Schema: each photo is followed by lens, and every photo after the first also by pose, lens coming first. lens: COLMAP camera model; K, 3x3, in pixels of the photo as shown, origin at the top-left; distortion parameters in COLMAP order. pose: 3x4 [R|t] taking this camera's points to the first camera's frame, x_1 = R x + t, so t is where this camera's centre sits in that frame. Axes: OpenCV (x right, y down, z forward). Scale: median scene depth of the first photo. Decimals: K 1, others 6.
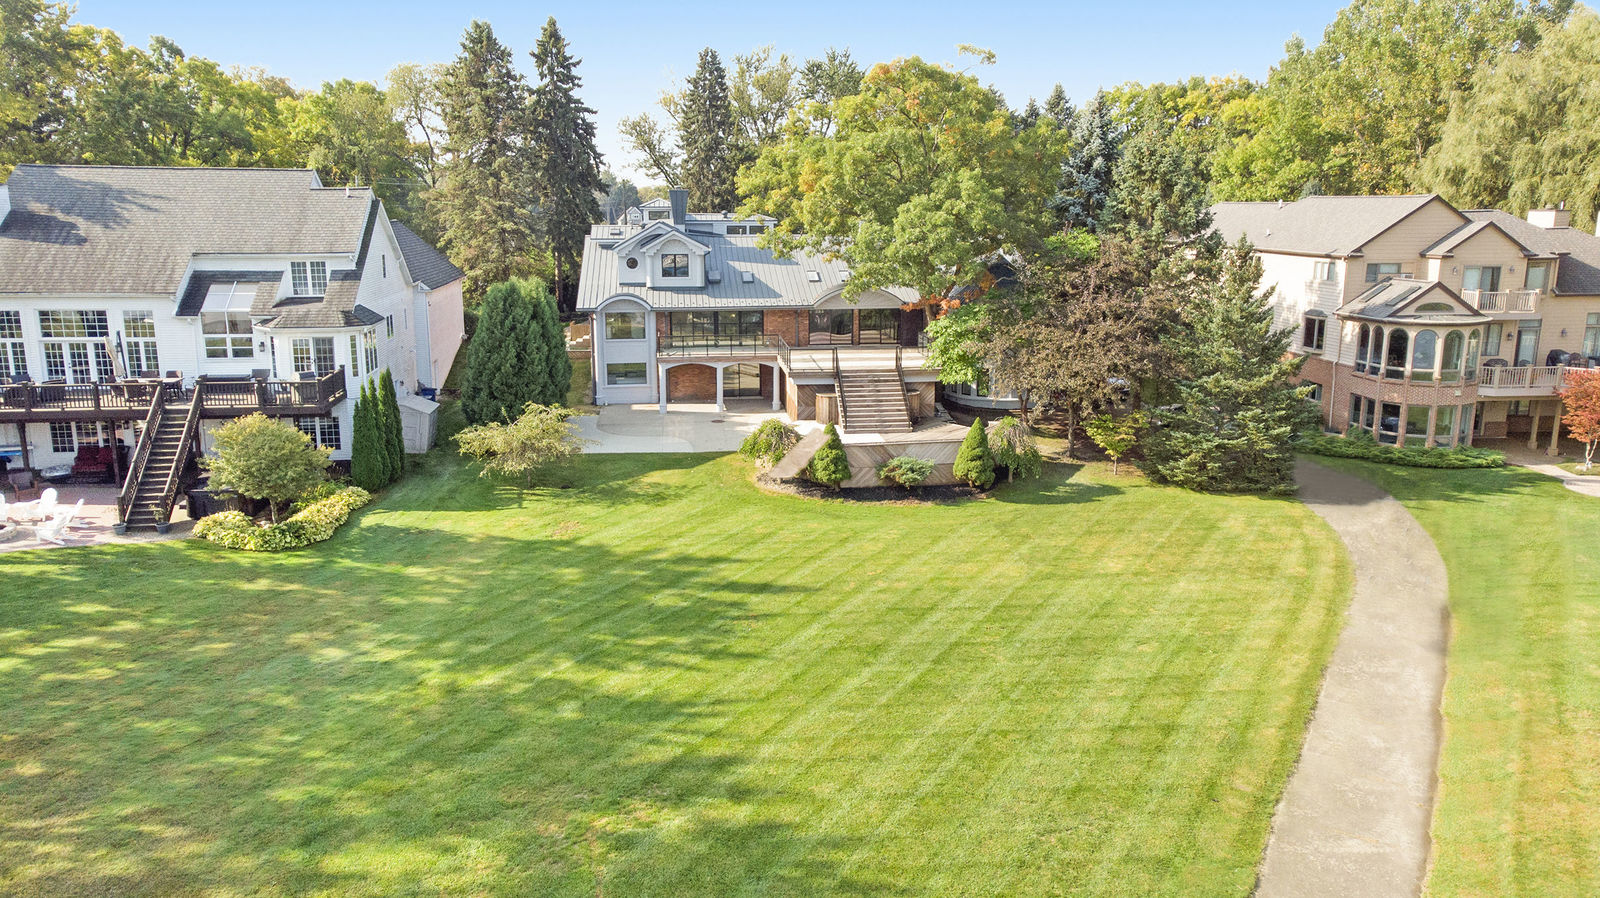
lens RADIAL K [[1168.8, 0, 800.0], [0, 1168.8, 449.0], [0, 0, 1]] dist [0.050866, 0.000140]
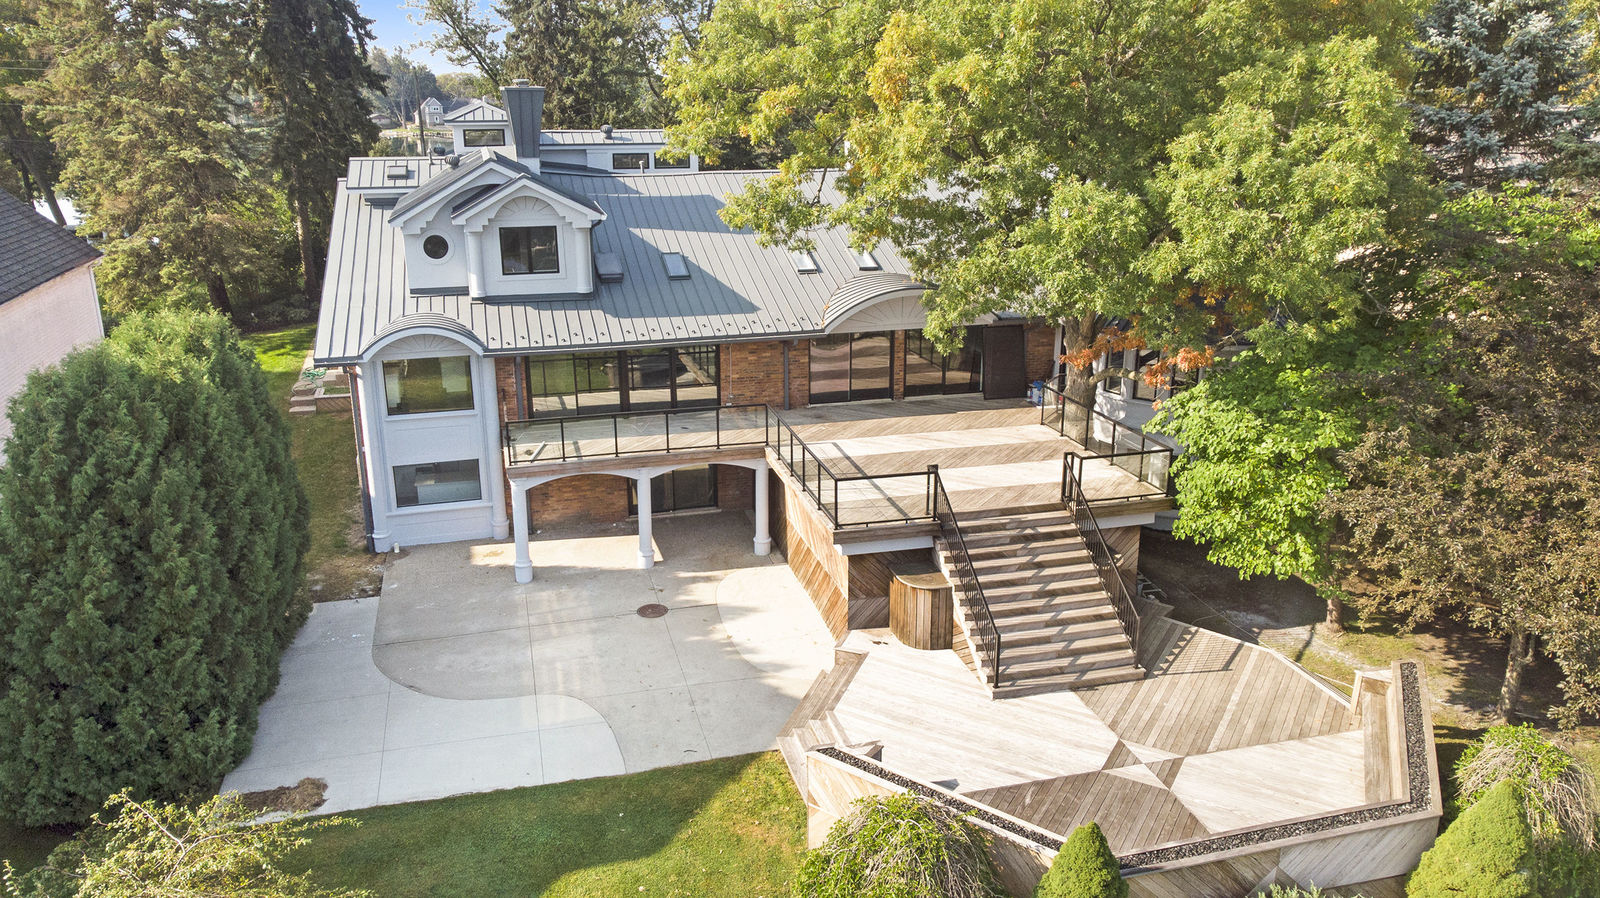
lens RADIAL K [[1178.7, 0, 800.0], [0, 1178.7, 449.0], [0, 0, 1]] dist [-0.003390, 0.051197]
pose [[0.988441, -0.043424, 0.145252, -0.071227], [0.030606, 0.995530, 0.089346, -0.115905], [-0.148482, -0.083868, 0.985352, 0.504928]]
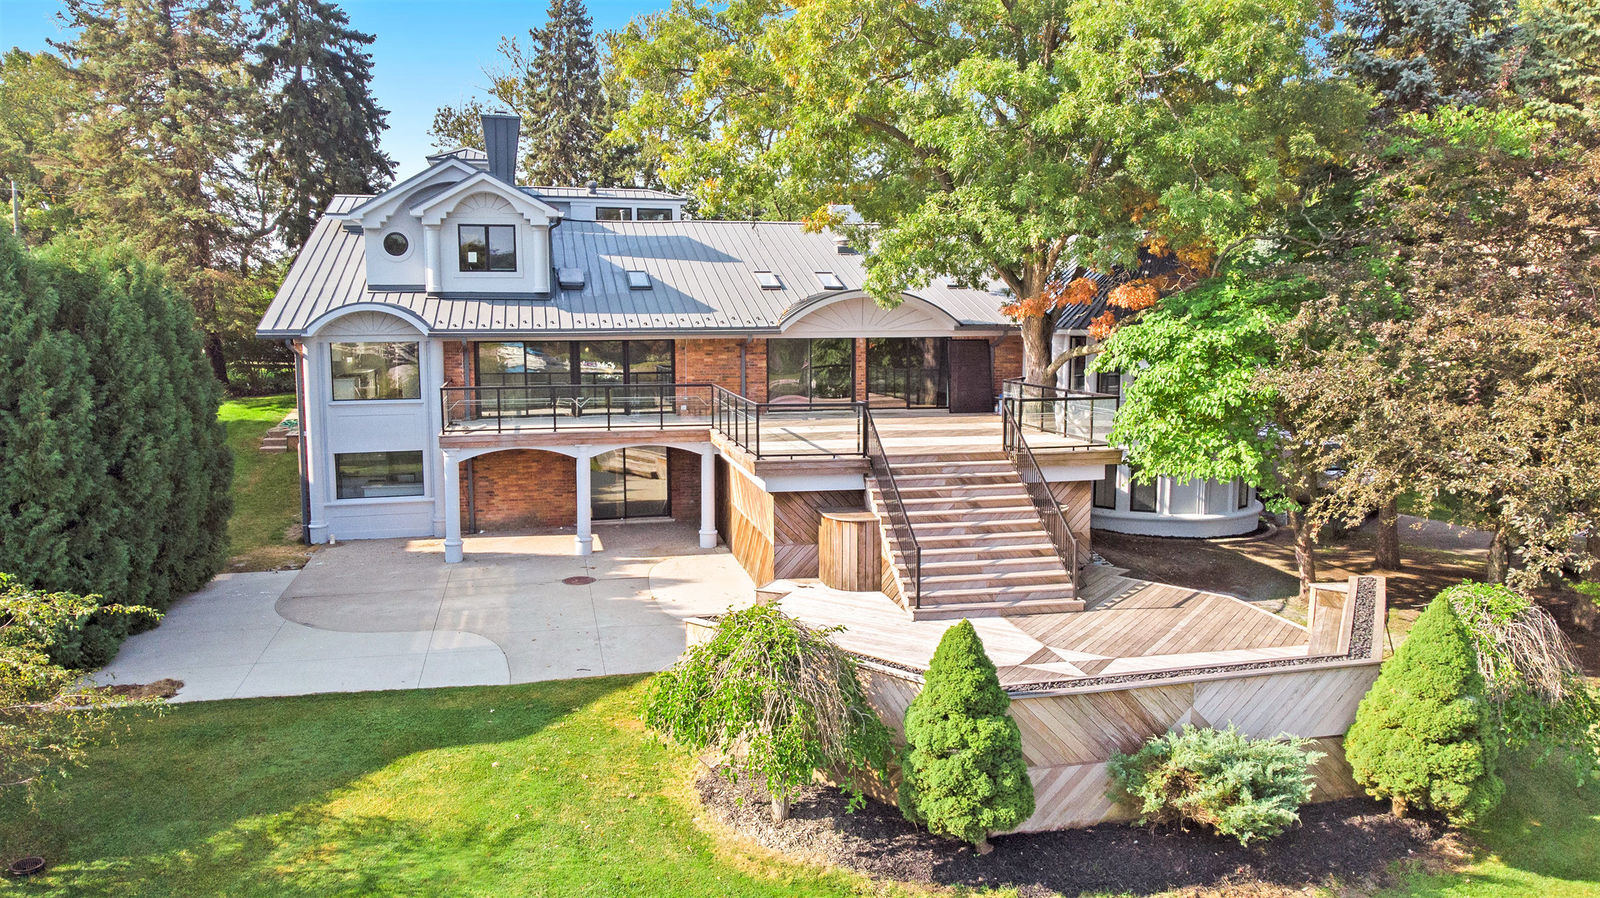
lens RADIAL K [[1178.7, 0, 800.0], [0, 1178.7, 449.0], [0, 0, 1]] dist [-0.003390, 0.051197]
pose [[0.993853, -0.011616, 0.110098, -0.033616], [0.021402, 0.995880, -0.088123, -0.029480], [-0.108621, 0.089937, 0.990006, 0.515754]]
